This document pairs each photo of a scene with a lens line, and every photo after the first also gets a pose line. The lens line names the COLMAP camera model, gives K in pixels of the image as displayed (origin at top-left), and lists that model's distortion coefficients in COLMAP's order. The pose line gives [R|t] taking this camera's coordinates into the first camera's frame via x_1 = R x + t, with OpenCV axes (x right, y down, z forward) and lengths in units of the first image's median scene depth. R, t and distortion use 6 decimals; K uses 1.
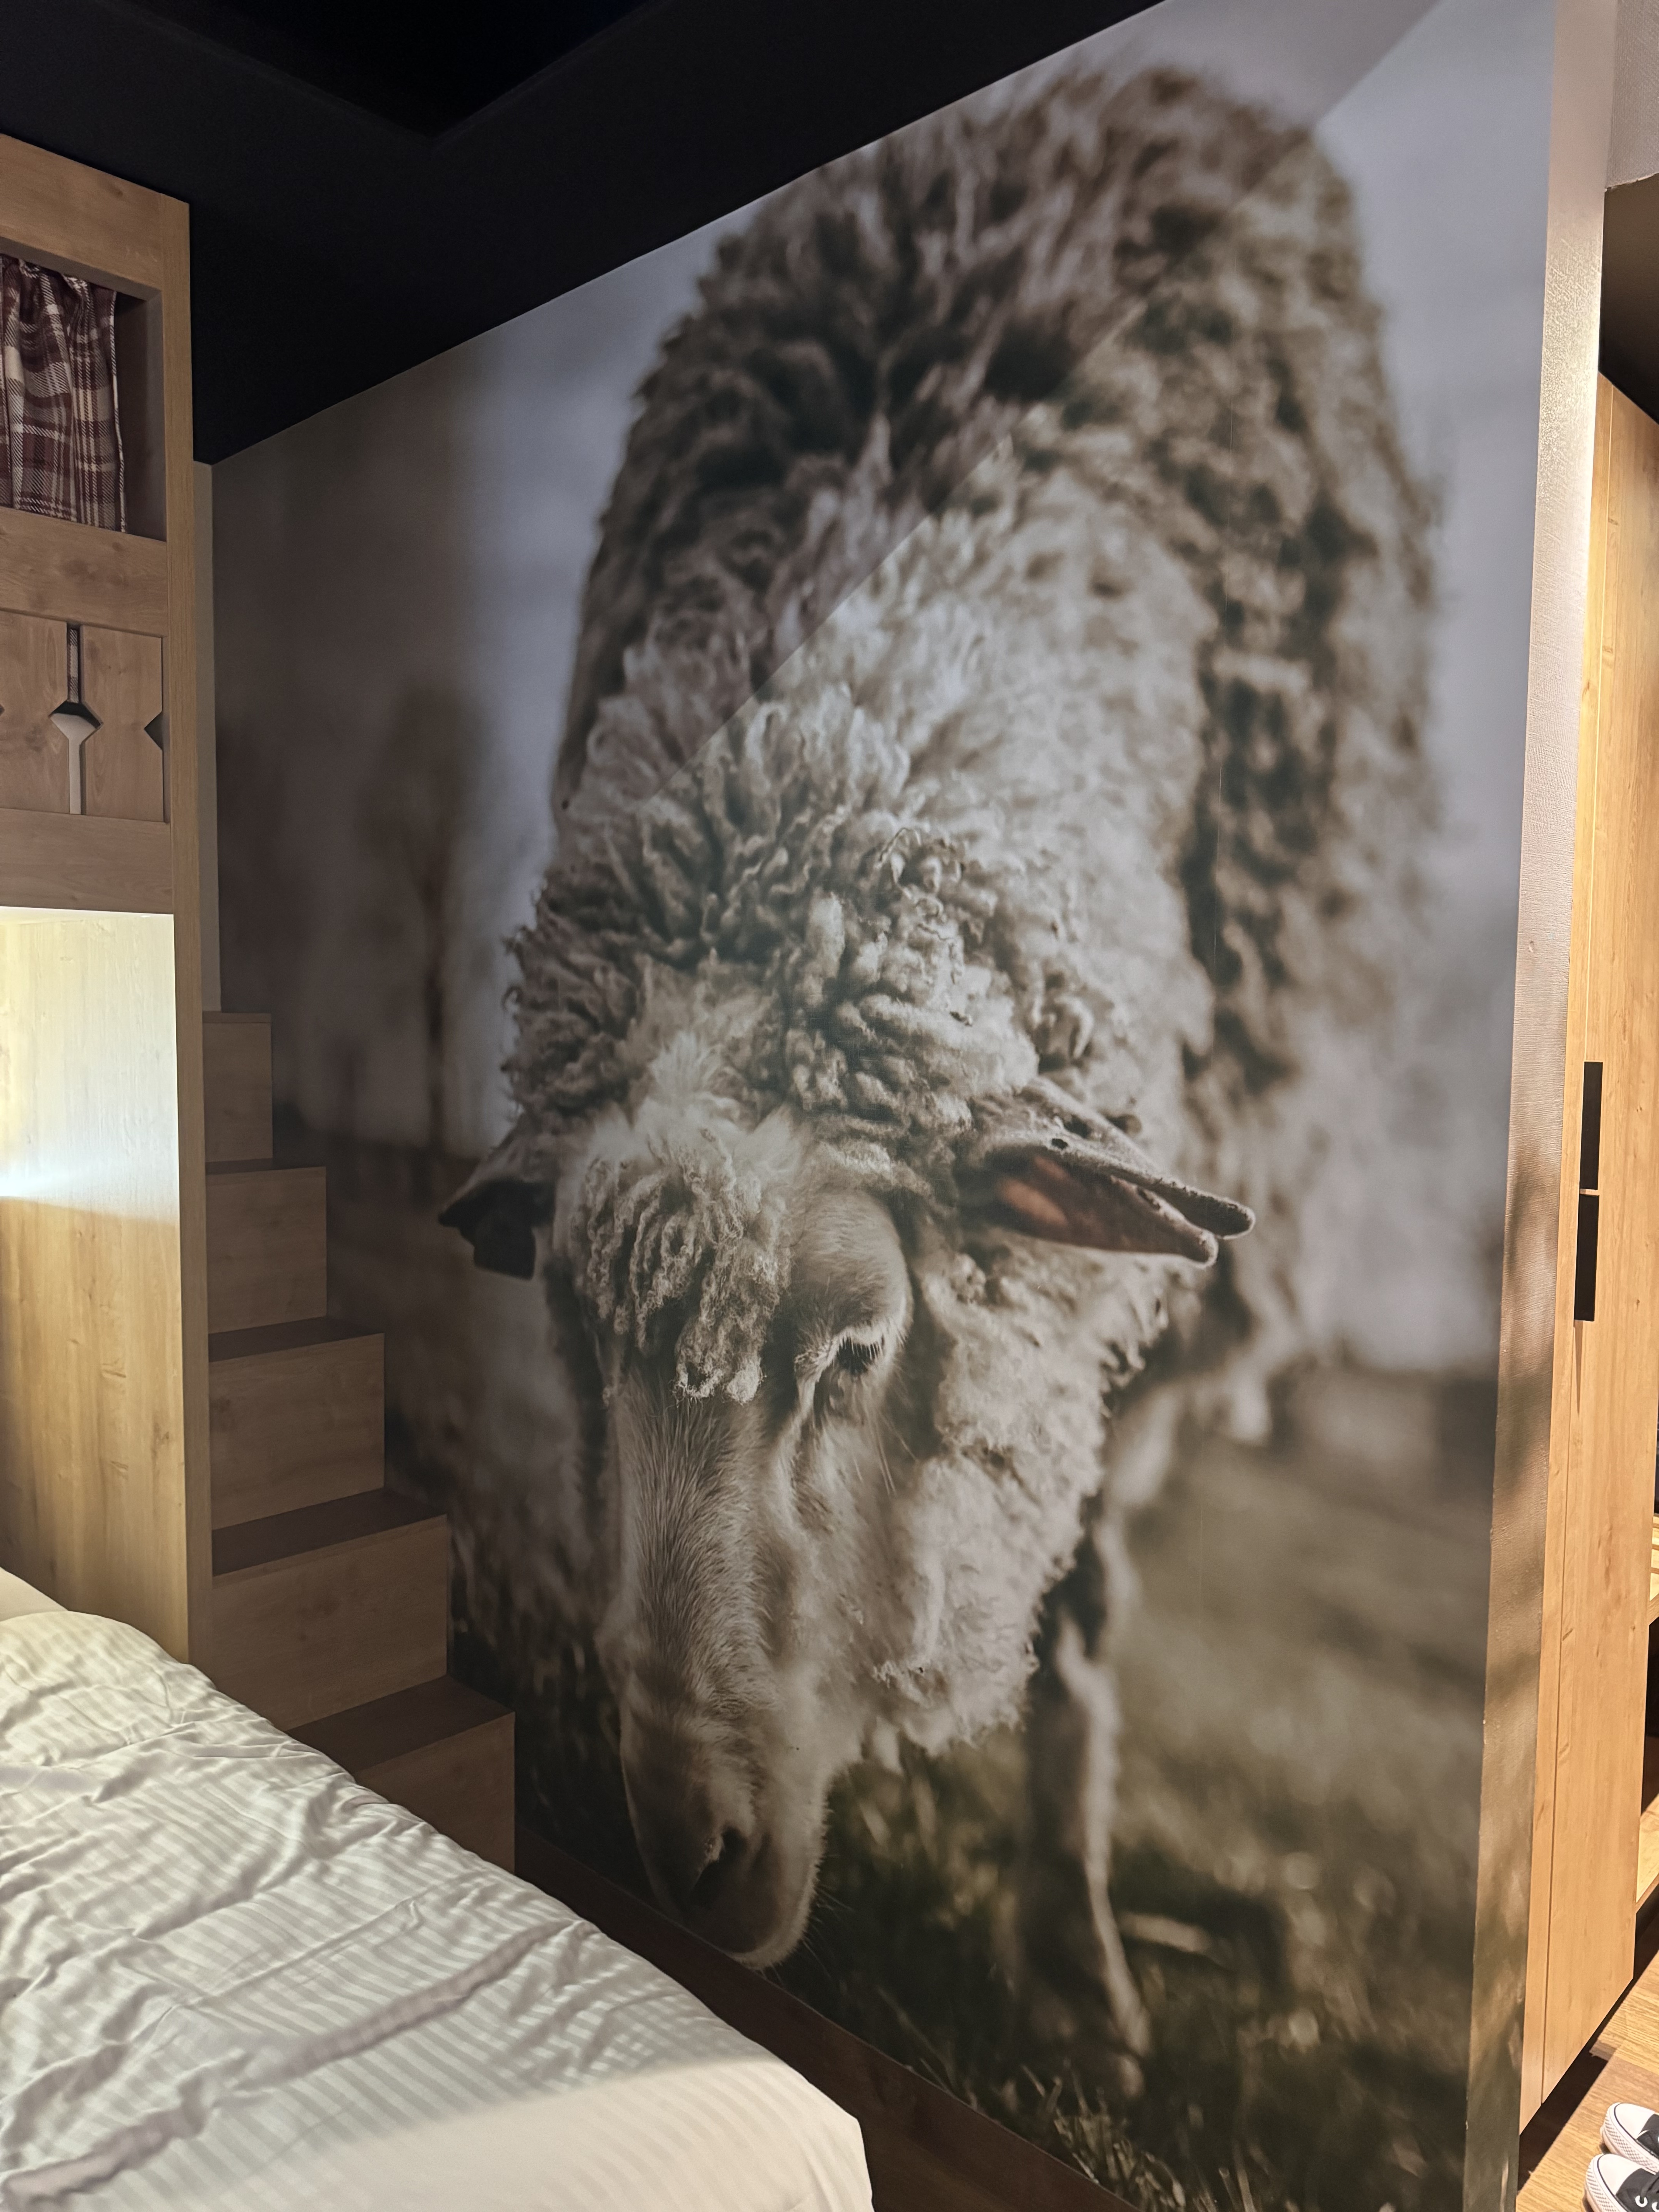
lens RADIAL K [[1567.7, 0, 827.5], [0, 1567.7, 1102.2], [0, 0, 1]] dist [-0.001523, -0.004703]
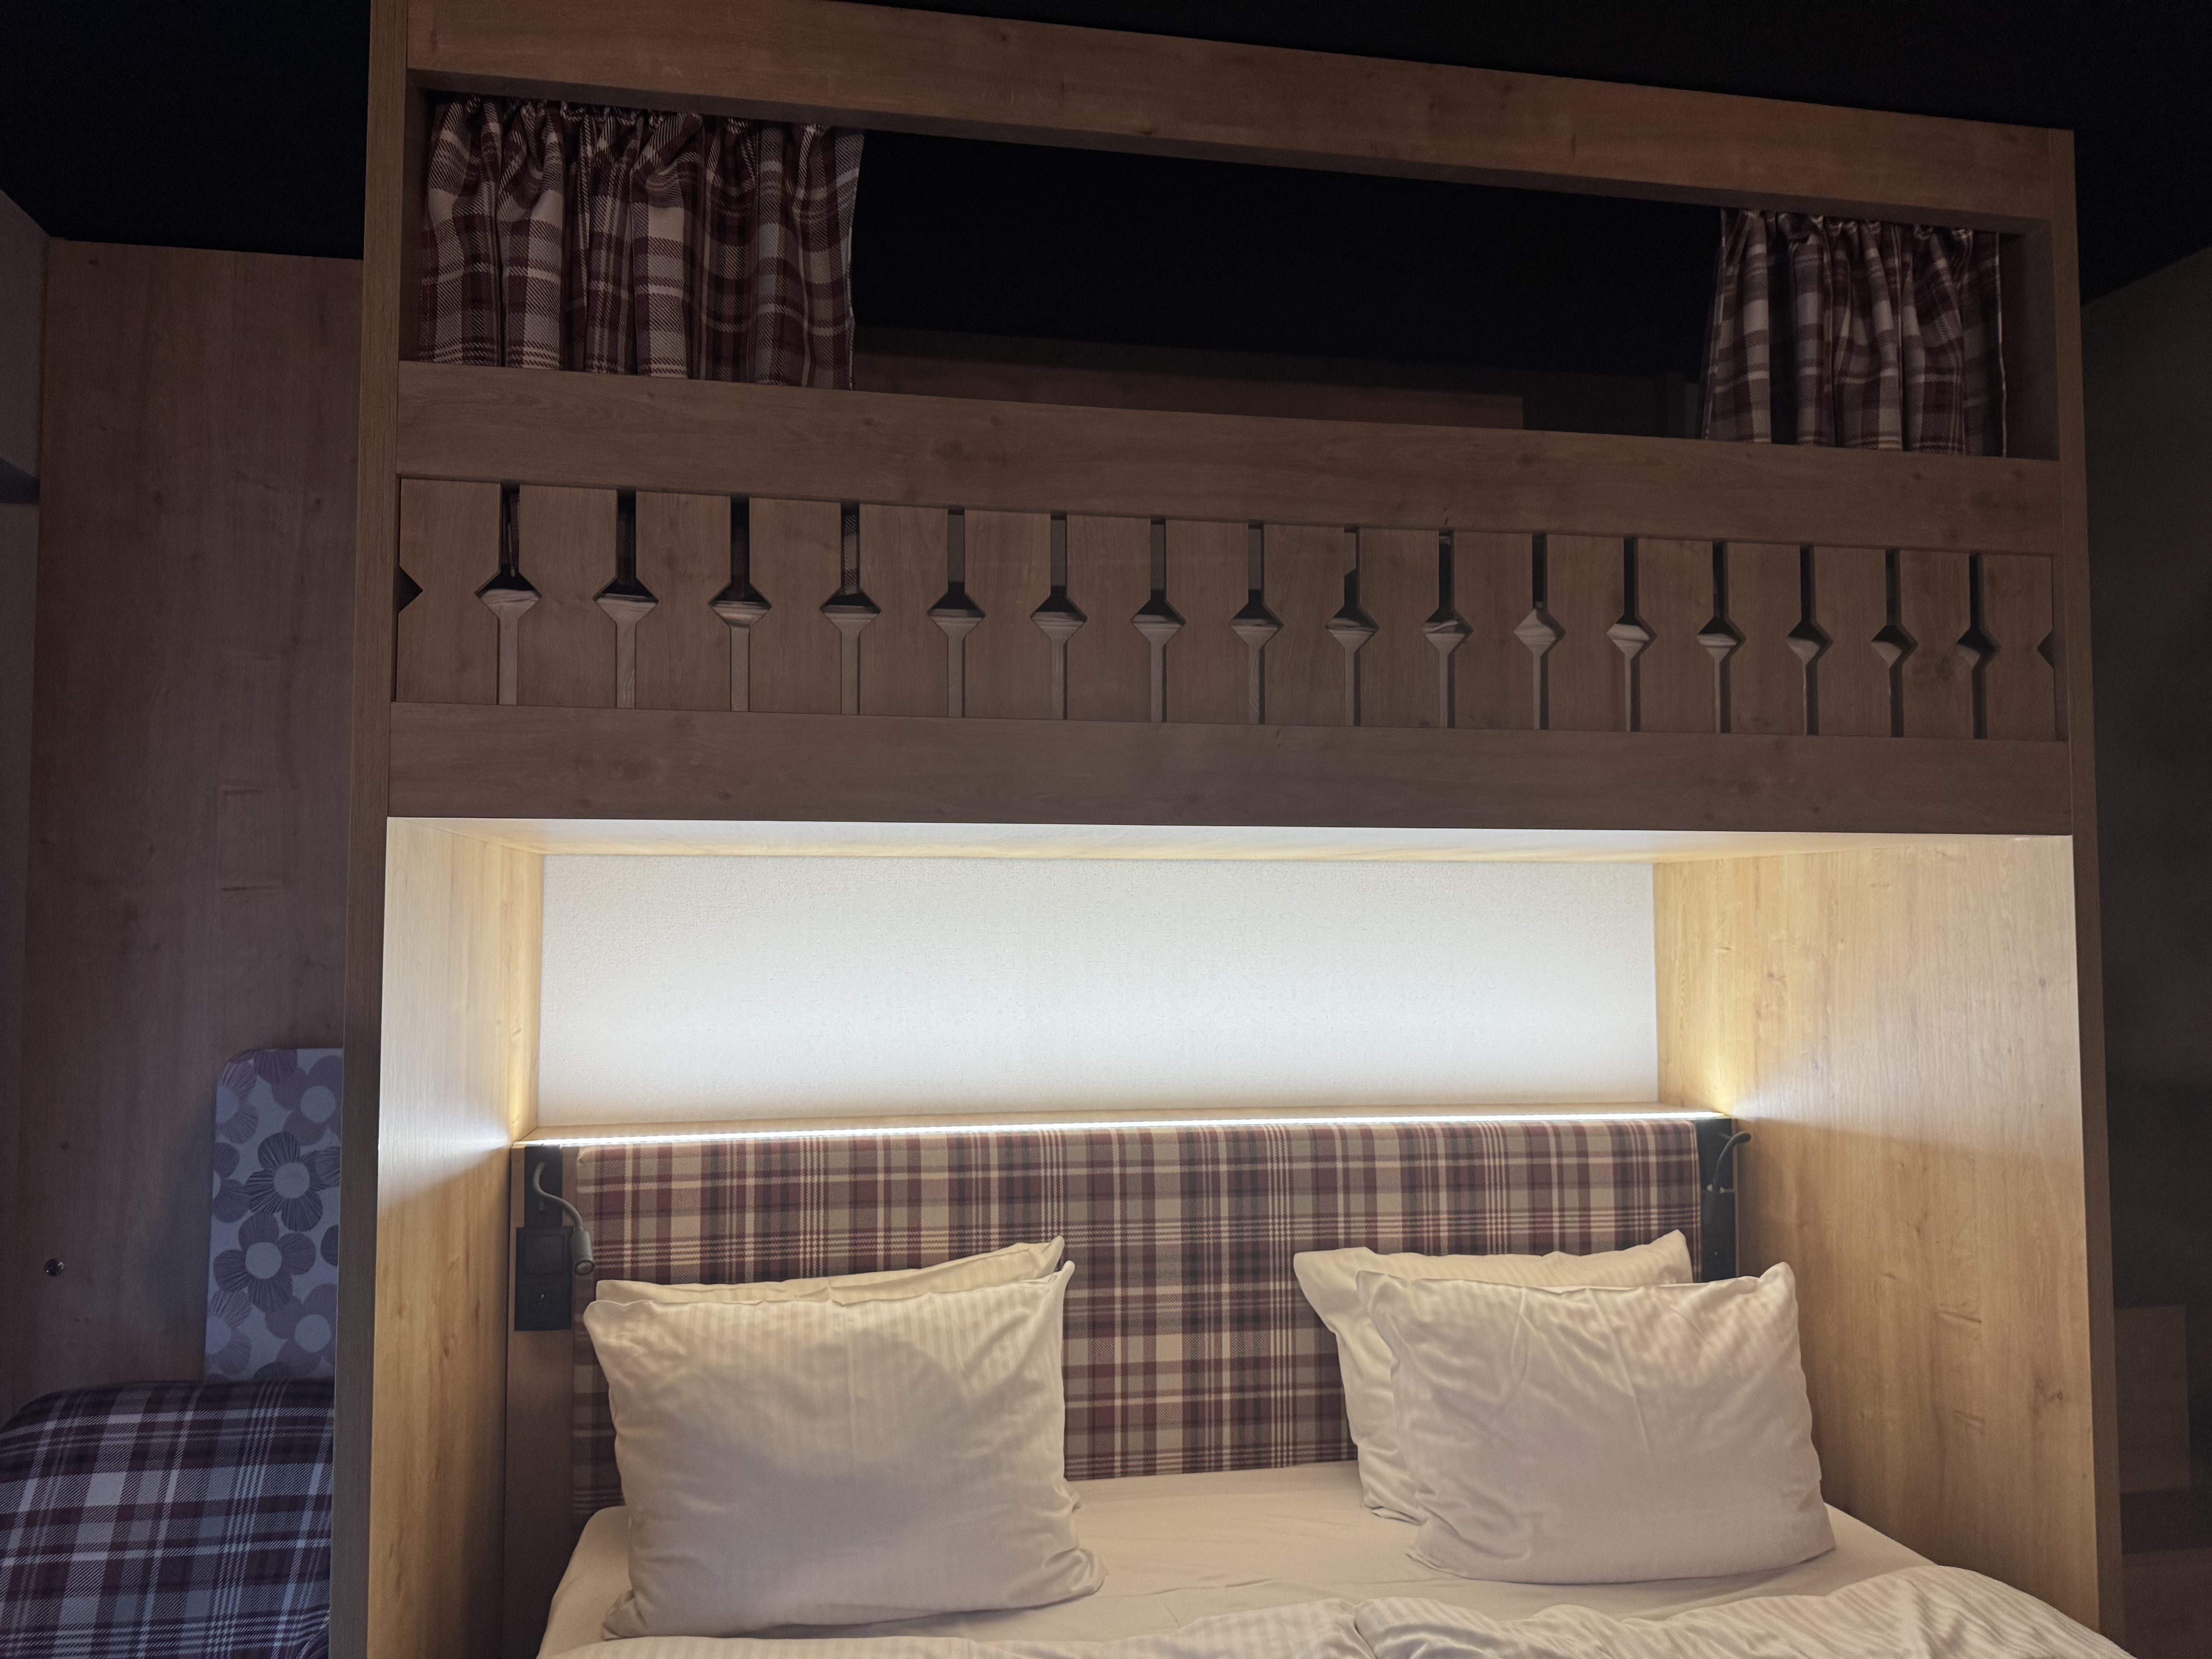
lens RADIAL K [[1567.7, 0, 1103.8], [0, 1567.7, 833.7], [0, 0, 1]] dist [-0.001523, -0.004703]
pose [[0.799733, -0.042909, -0.598820, -0.326851], [-0.033388, 0.992720, -0.115724, 0.009886], [0.599426, 0.112542, 0.792479, -0.117021]]
